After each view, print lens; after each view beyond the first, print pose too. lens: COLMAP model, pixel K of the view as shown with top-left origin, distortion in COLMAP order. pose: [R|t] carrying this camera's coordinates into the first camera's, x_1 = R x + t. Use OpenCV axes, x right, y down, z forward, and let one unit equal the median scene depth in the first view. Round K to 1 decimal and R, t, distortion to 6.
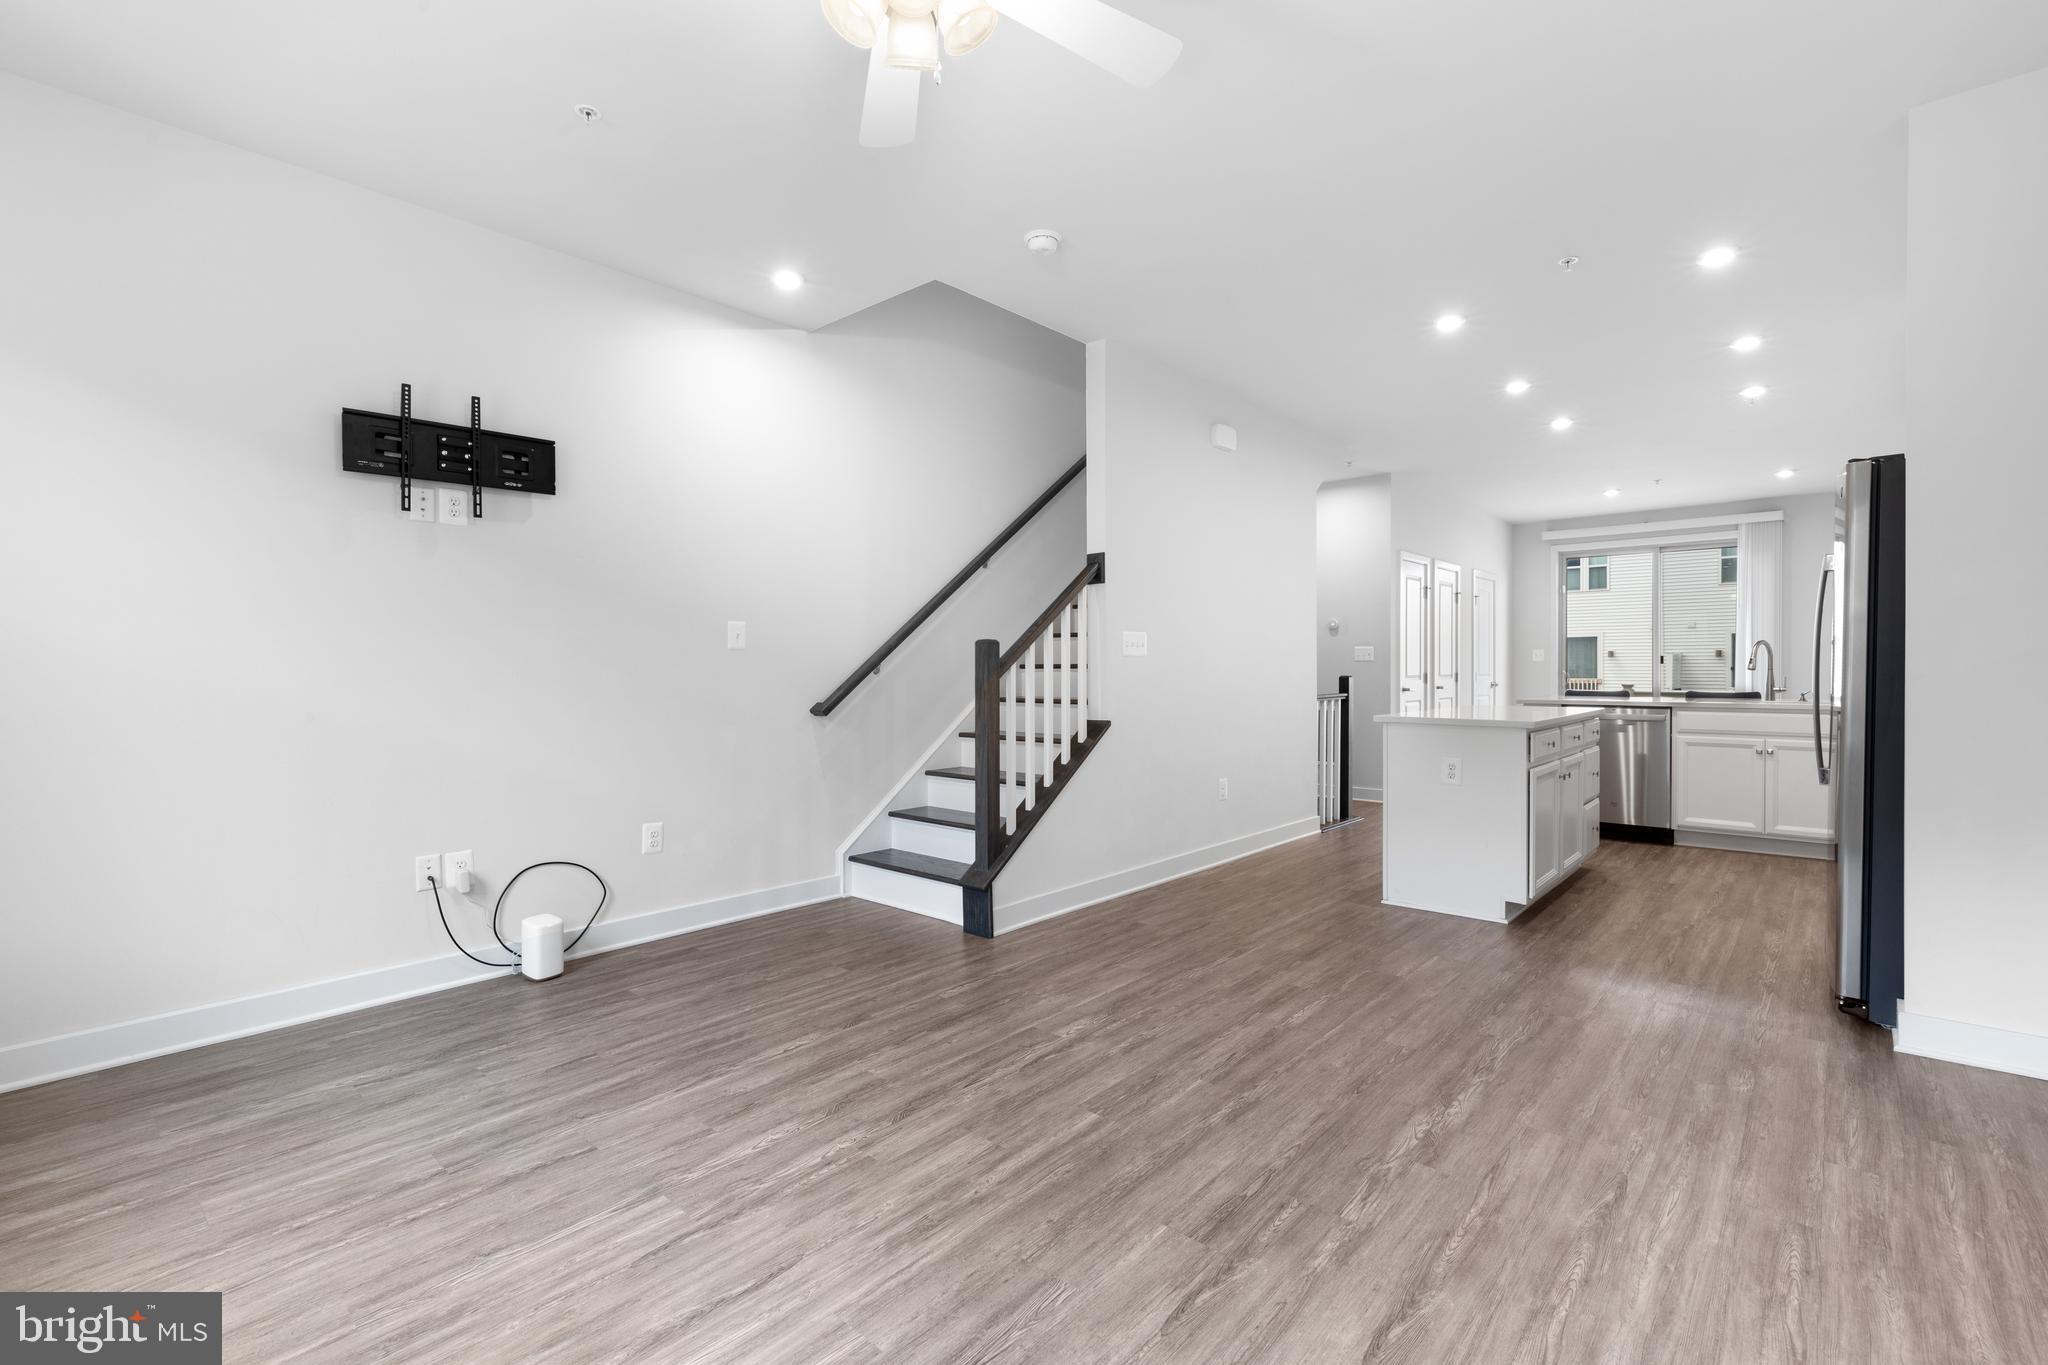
lens RADIAL K [[915.7, 0, 1020.1], [0, 915.7, 672.0], [0, 0, 1]] dist [0.005821, -0.000549]
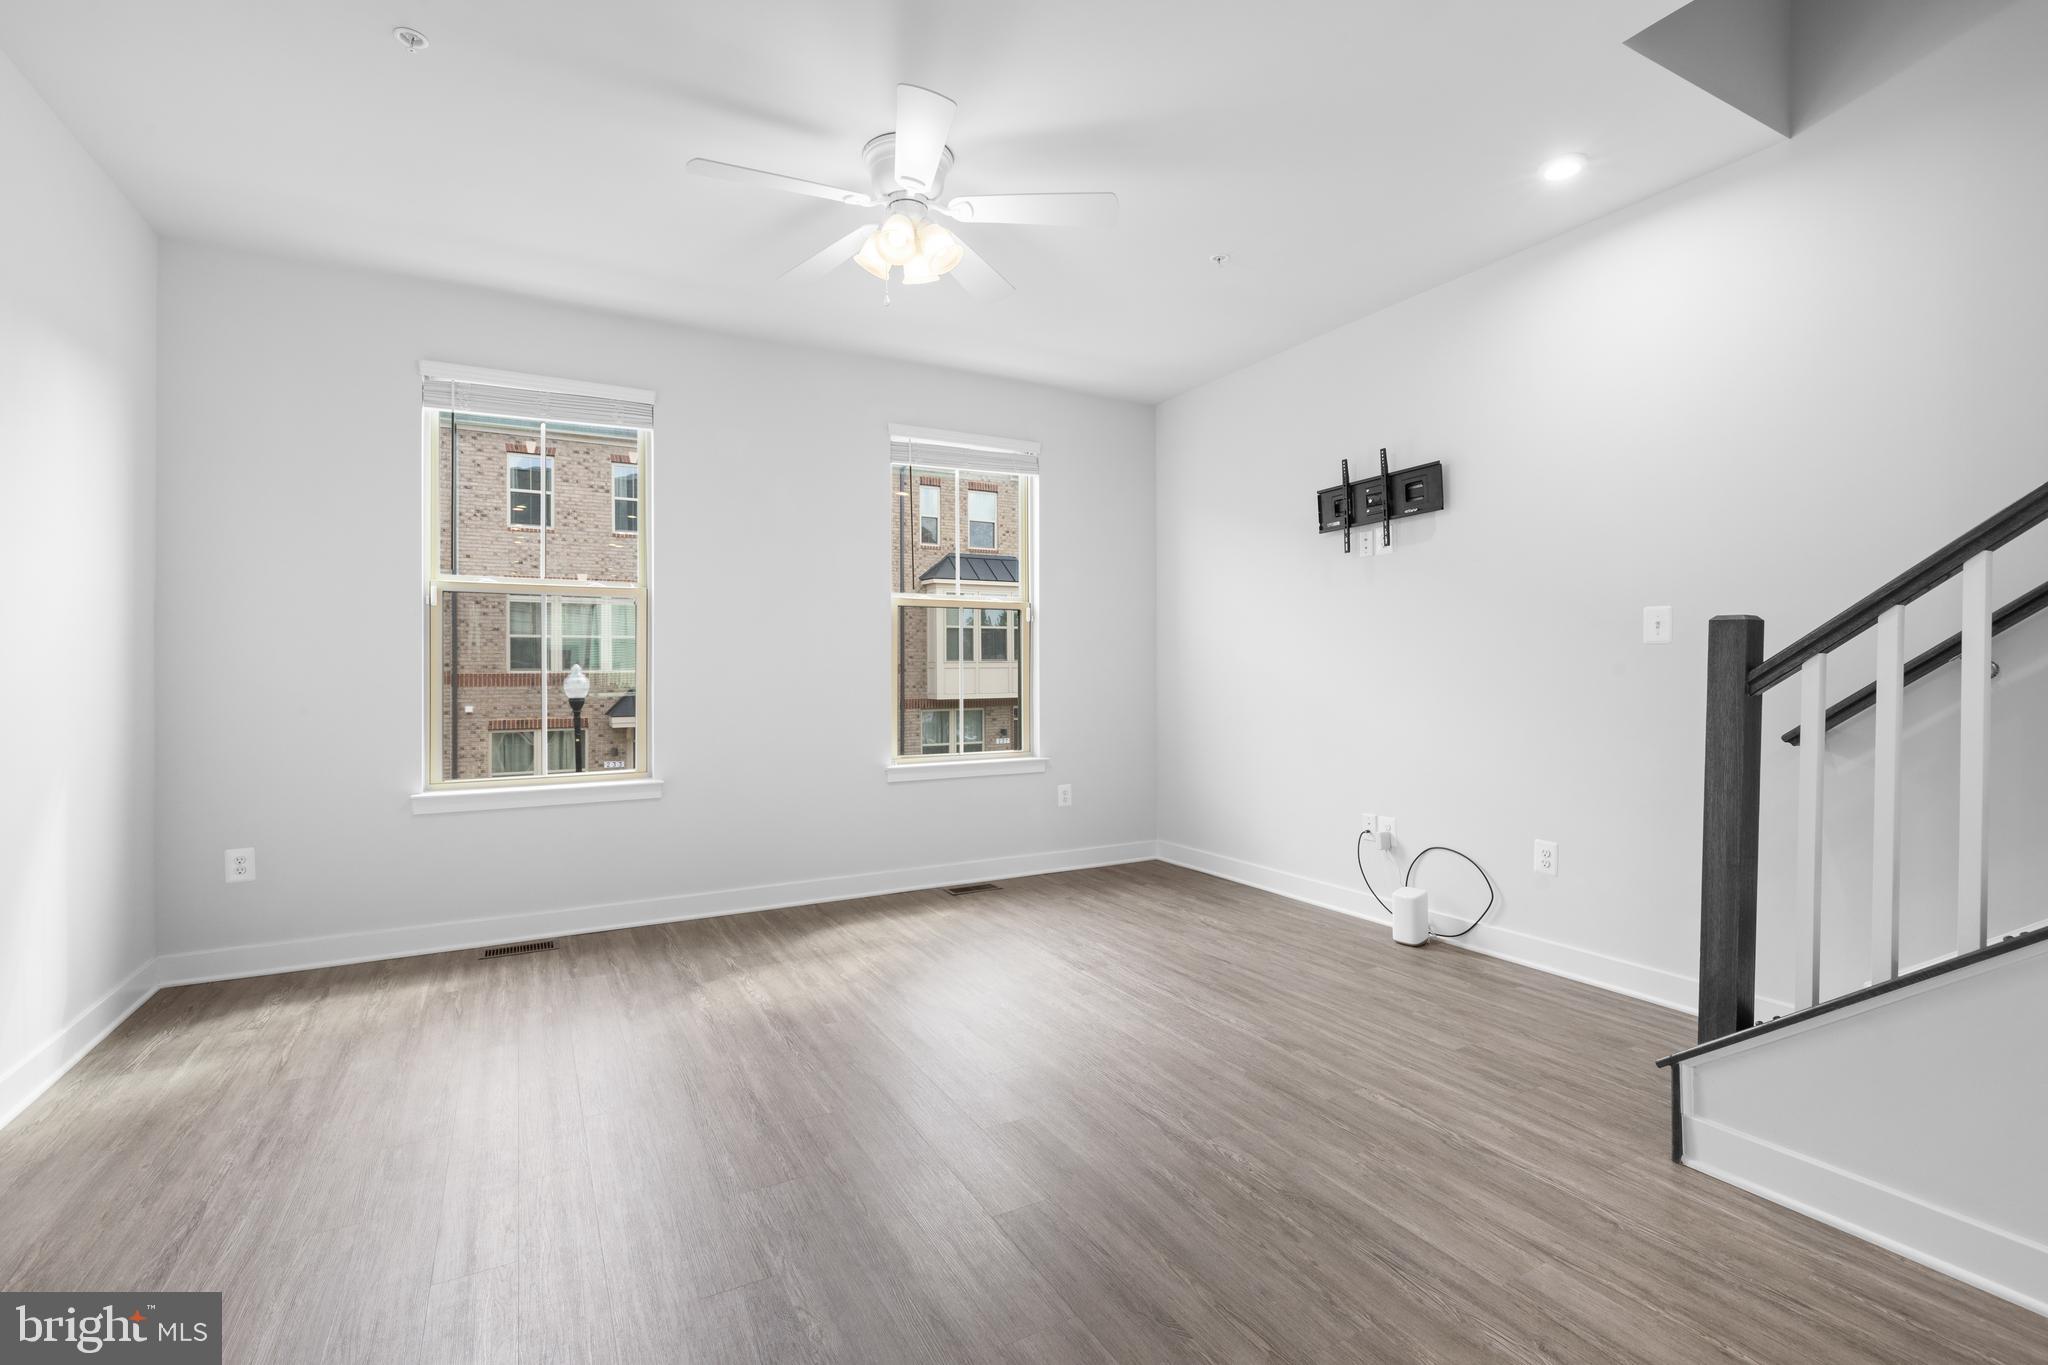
lens RADIAL K [[915.7, 0, 1027.4], [0, 915.7, 663.8], [0, 0, 1]] dist [0.005821, -0.000549]
pose [[-0.329981, -0.002364, -0.943984, 0.687807], [0.003221, 0.999988, -0.003631, -0.008392], [0.943982, -0.004239, -0.329970, 0.909364]]
